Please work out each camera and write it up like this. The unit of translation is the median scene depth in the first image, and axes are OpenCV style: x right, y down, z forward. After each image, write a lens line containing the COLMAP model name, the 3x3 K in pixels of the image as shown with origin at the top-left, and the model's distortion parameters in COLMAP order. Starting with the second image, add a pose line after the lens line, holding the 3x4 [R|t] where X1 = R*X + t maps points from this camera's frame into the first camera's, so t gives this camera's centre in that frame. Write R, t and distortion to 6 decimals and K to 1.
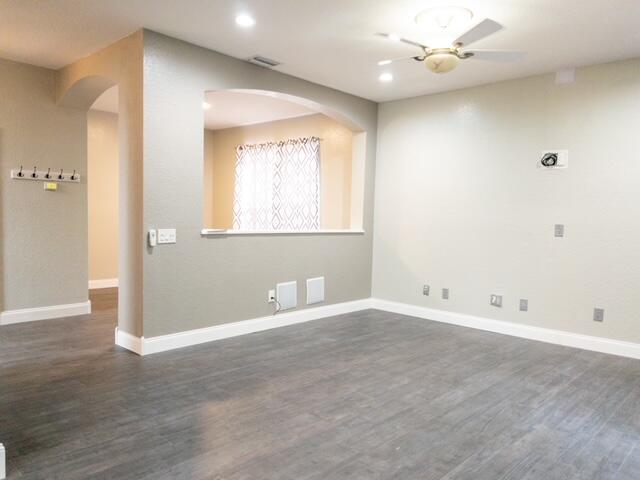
lens RADIAL K [[483.8, 0, 321.4], [0, 483.8, 242.1], [0, 0, 1]] dist [0.076639, -0.043964]
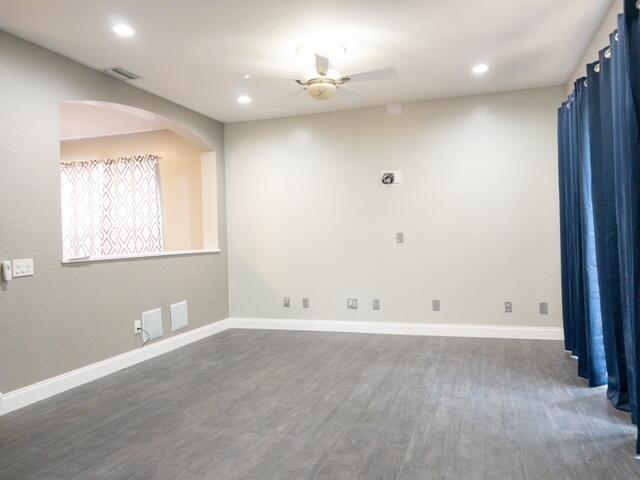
lens RADIAL K [[483.8, 0, 324.7], [0, 483.8, 234.5], [0, 0, 1]] dist [0.076639, -0.043964]
pose [[0.912902, -0.050556, 0.405037, -0.165737], [0.073818, 0.996386, -0.042011, 0.004654], [-0.401449, 0.068251, 0.913335, 0.006741]]
